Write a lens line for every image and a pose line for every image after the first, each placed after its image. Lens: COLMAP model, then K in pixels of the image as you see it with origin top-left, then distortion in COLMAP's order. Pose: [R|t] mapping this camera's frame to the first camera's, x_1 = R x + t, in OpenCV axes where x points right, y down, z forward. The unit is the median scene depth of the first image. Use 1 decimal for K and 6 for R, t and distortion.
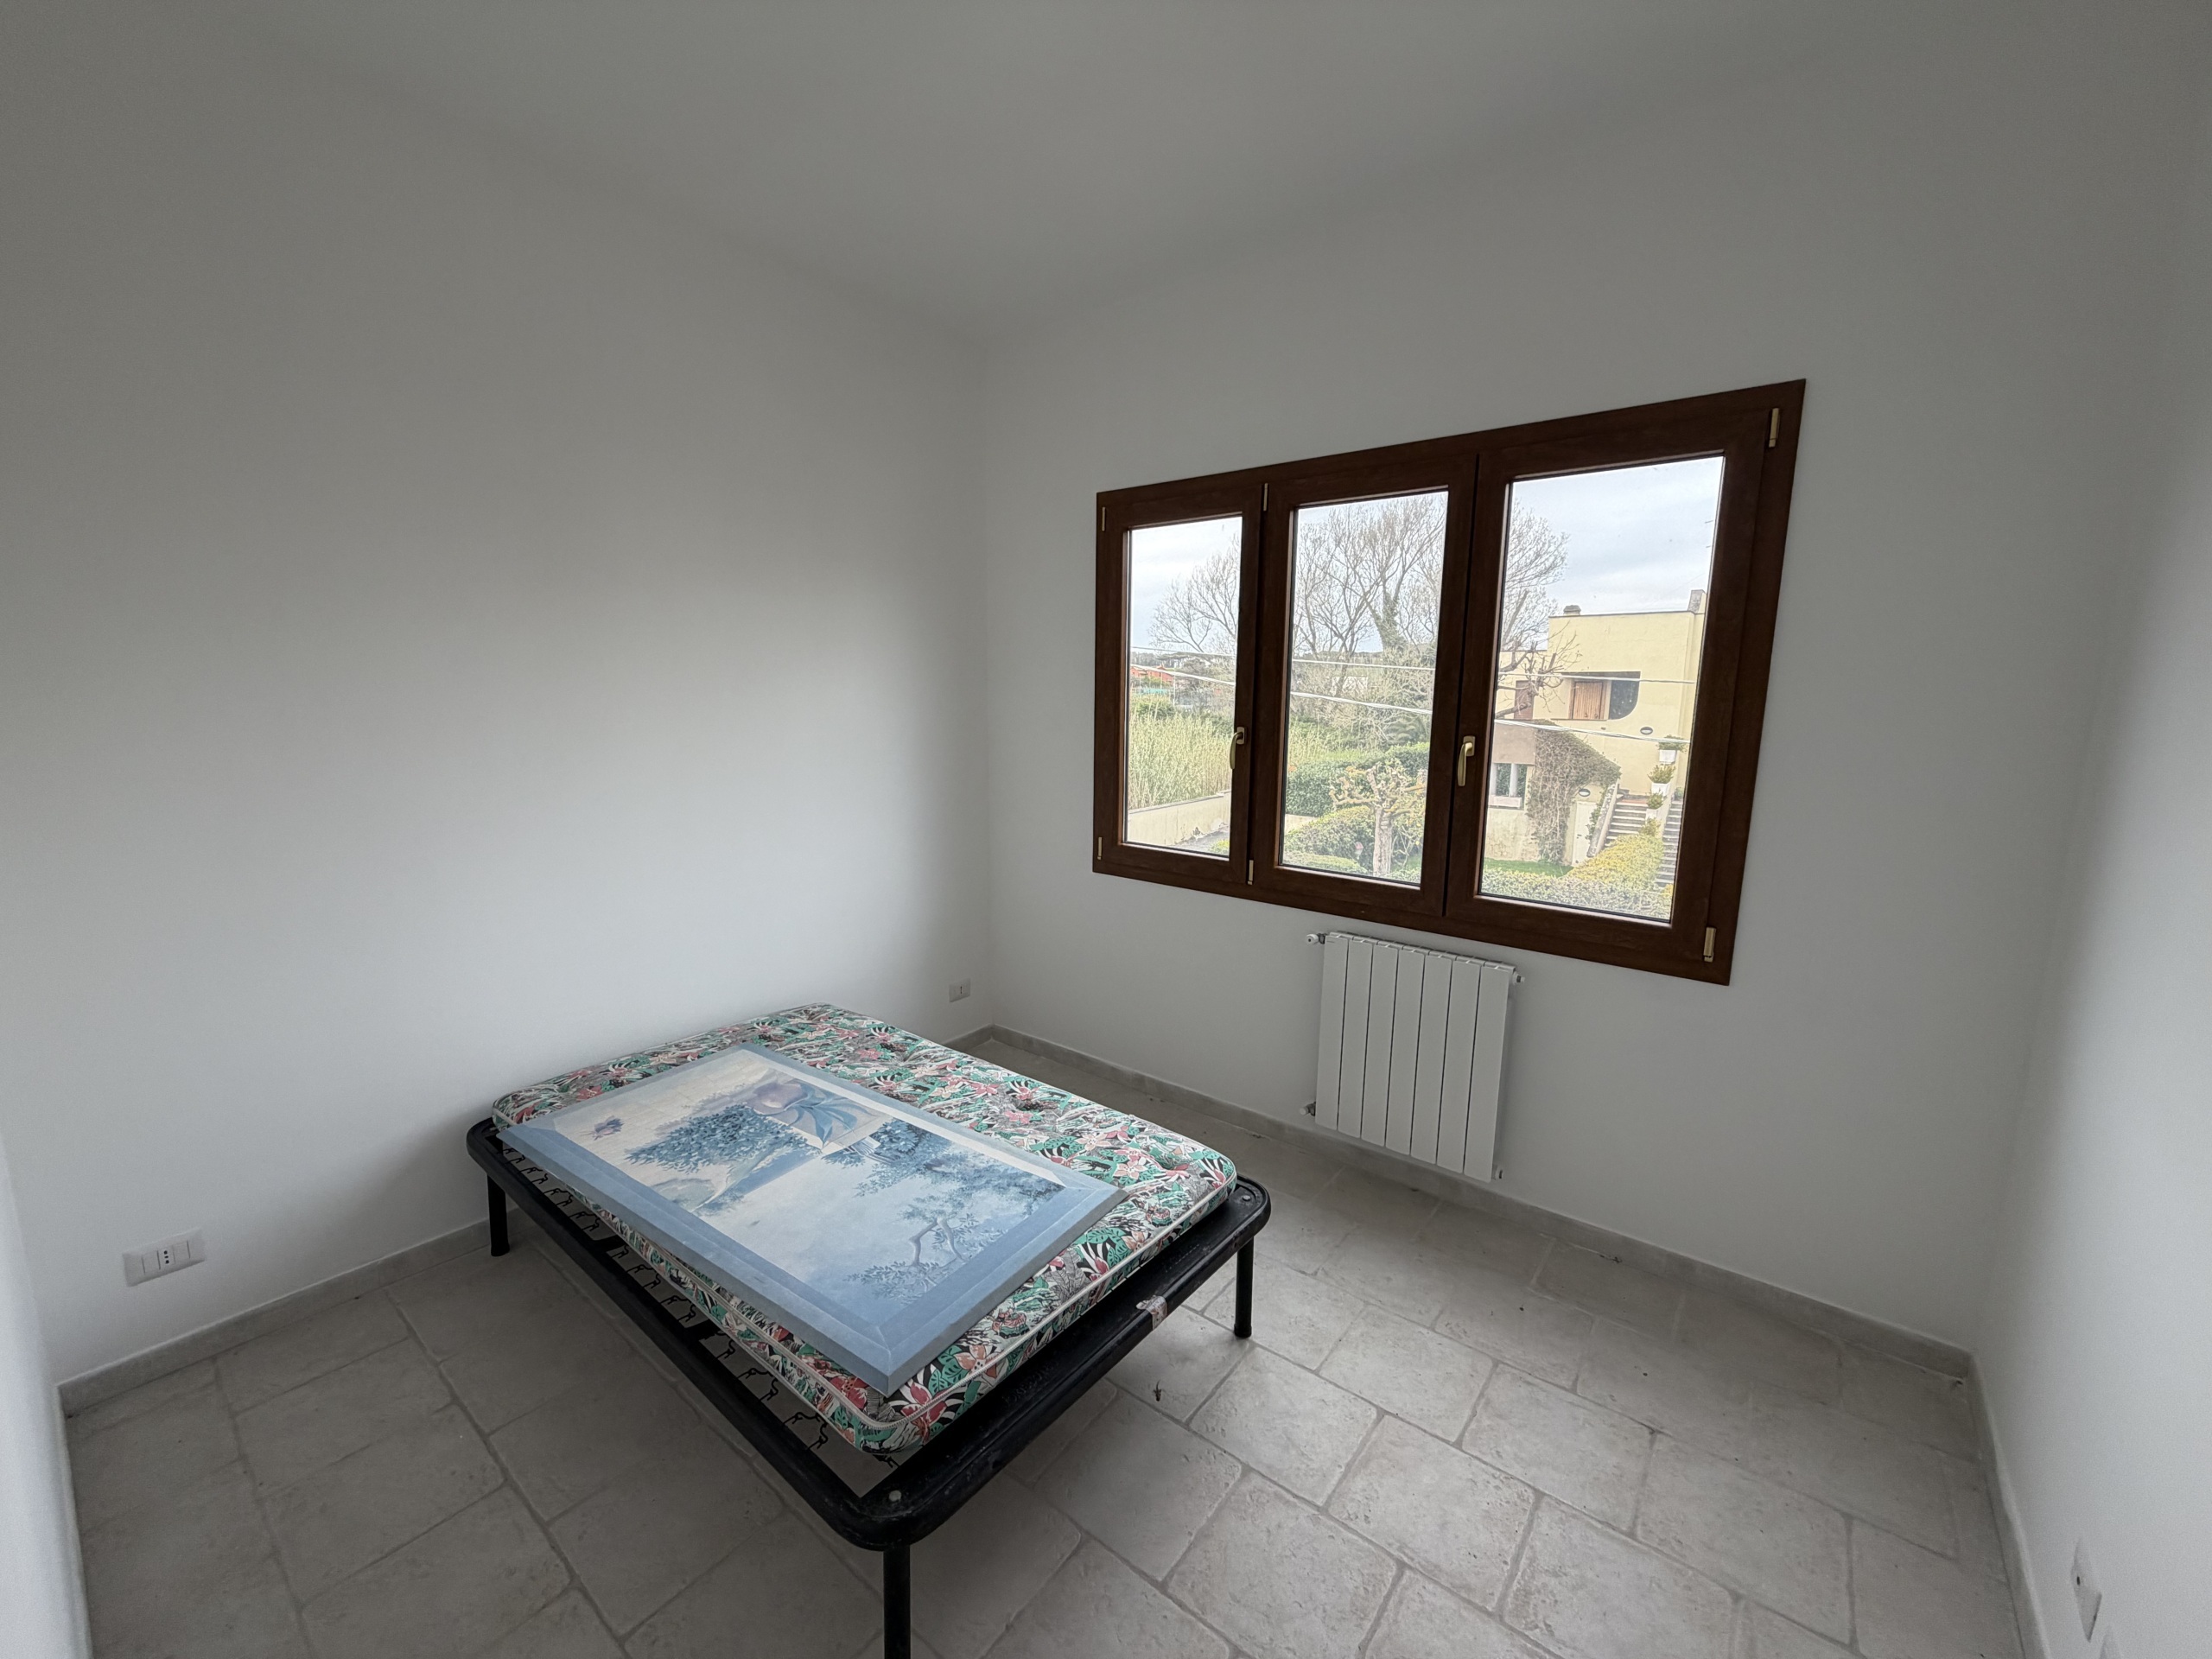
lens RADIAL K [[881.4, 0, 1102.6], [0, 881.4, 834.7], [0, 0, 1]] dist [-0.001785, 0.000472]
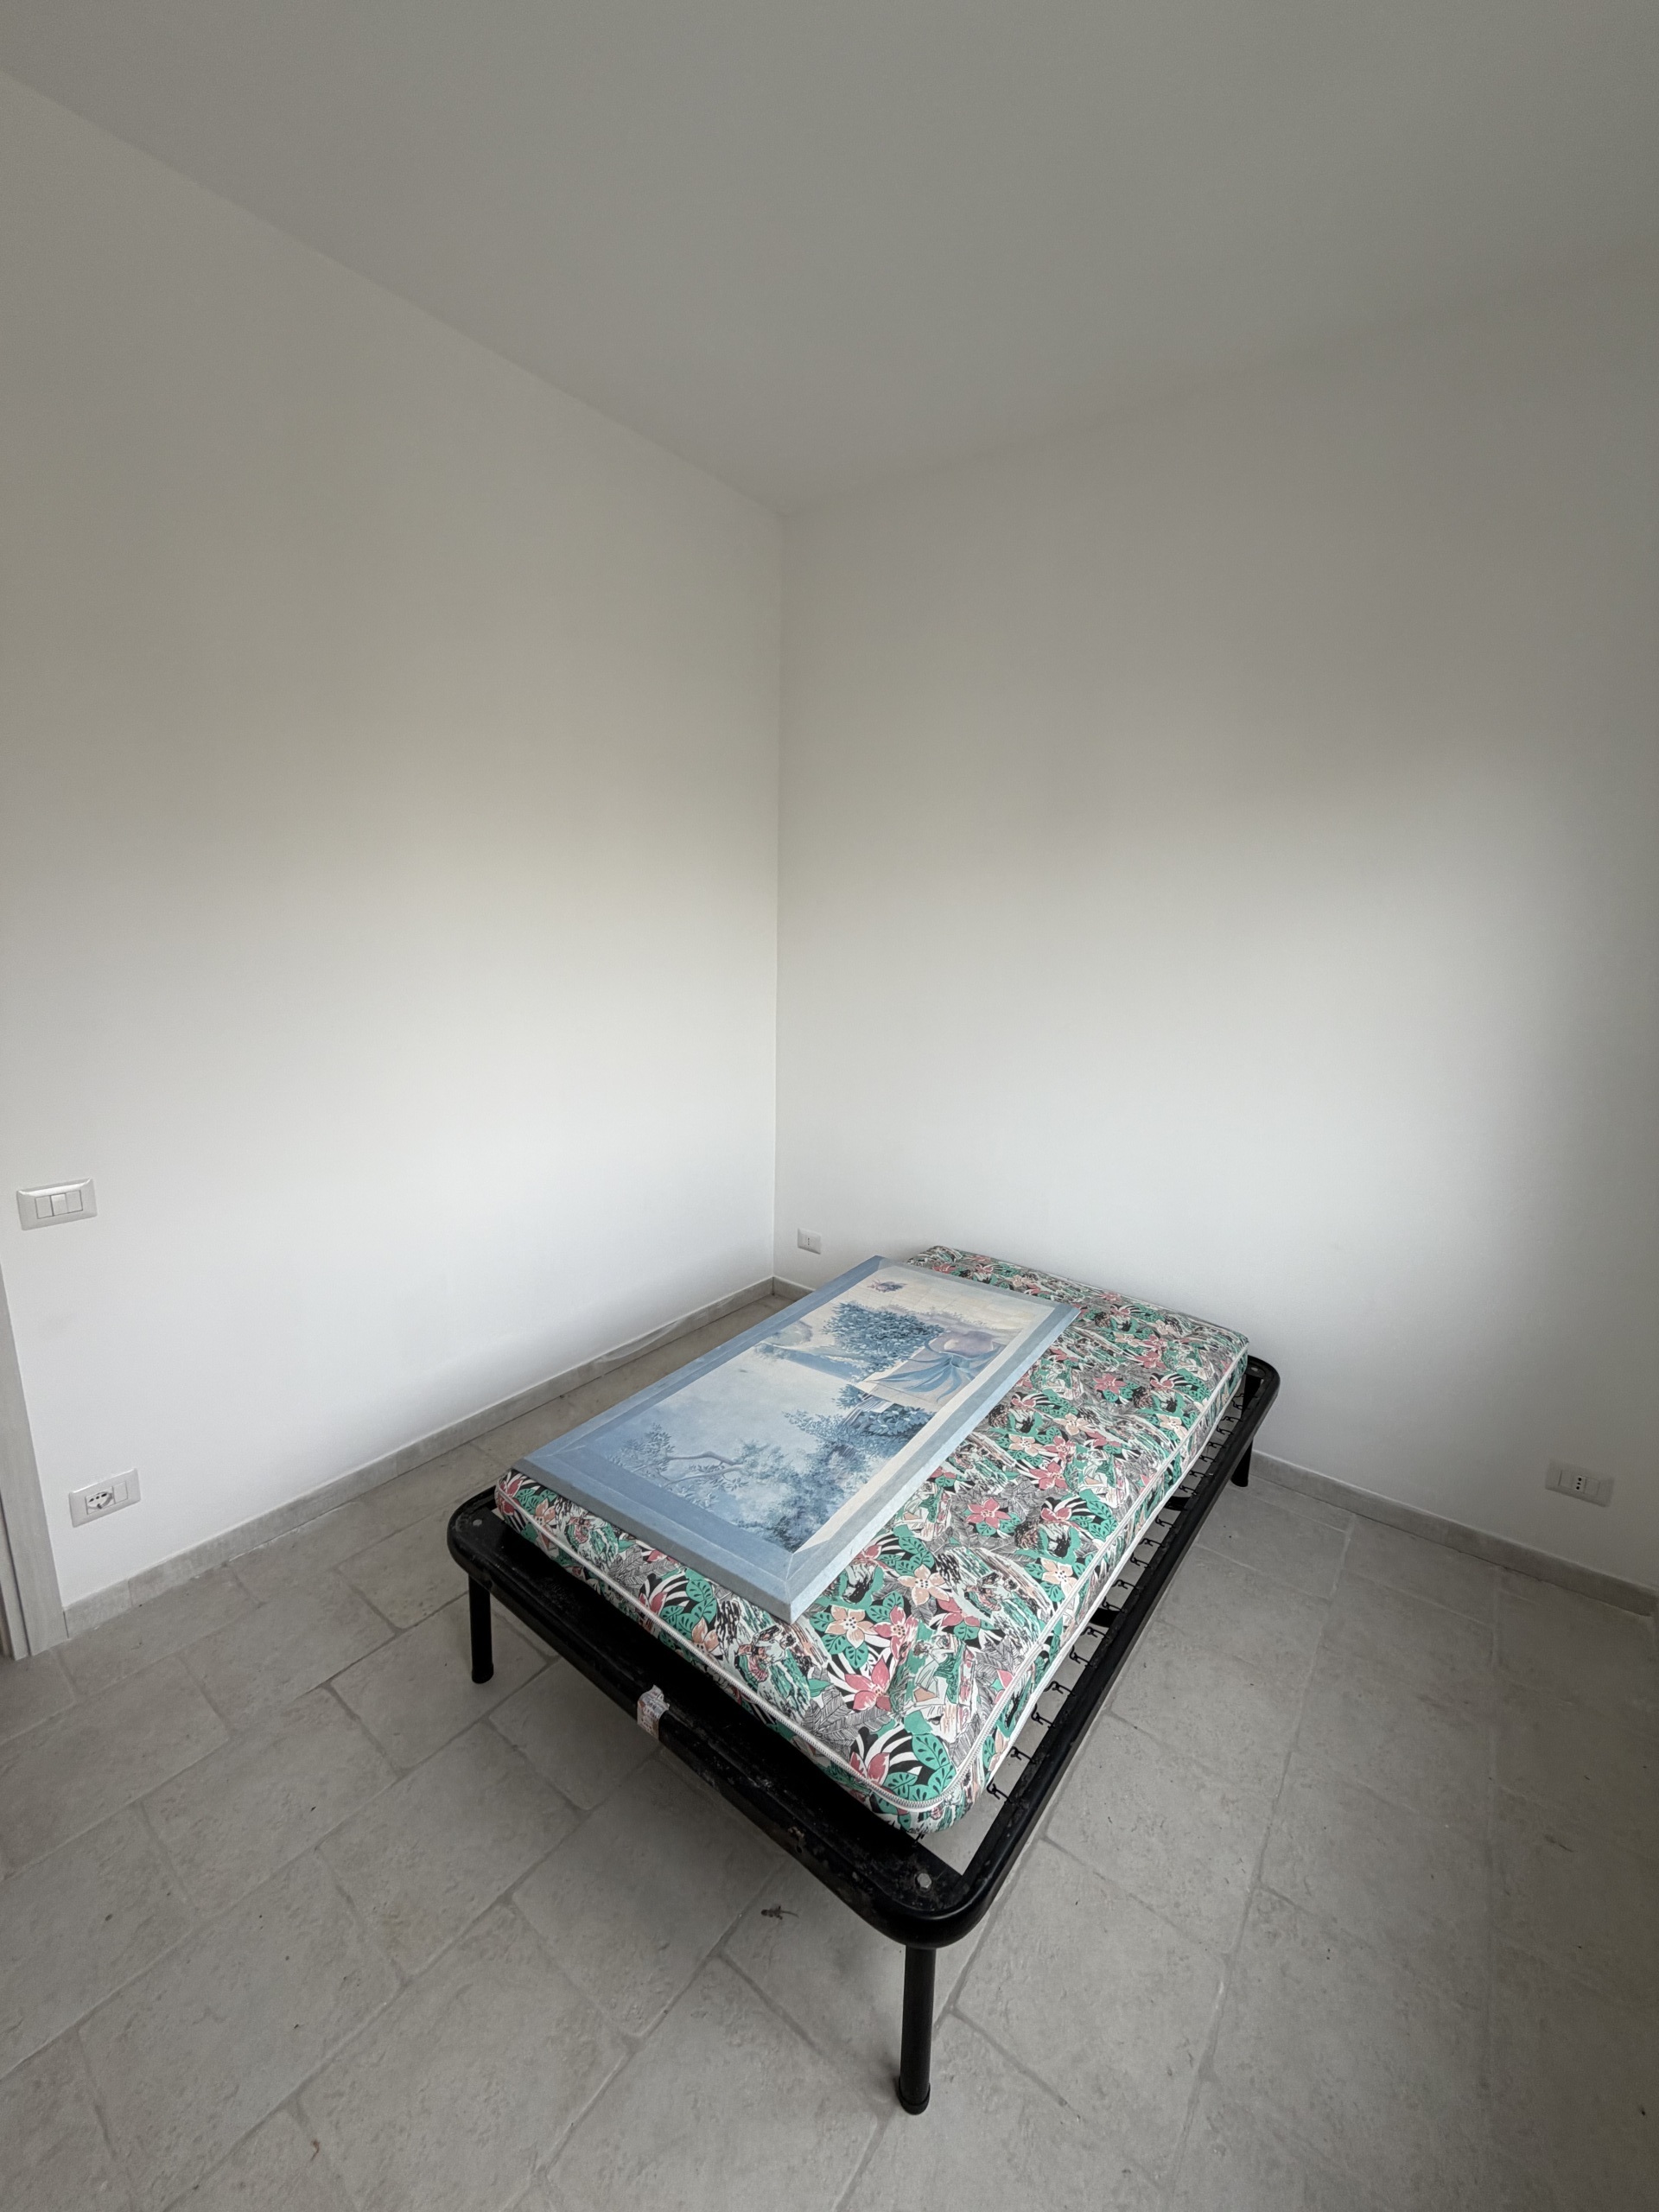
lens RADIAL K [[881.4, 0, 828.6], [0, 881.4, 1101.1], [0, 0, 1]] dist [-0.001785, 0.000472]
pose [[0.019103, 0.197586, -0.980099, 0.623110], [-0.187416, 0.963610, 0.190608, -0.140603], [0.982095, 0.180045, 0.055439, 0.872180]]
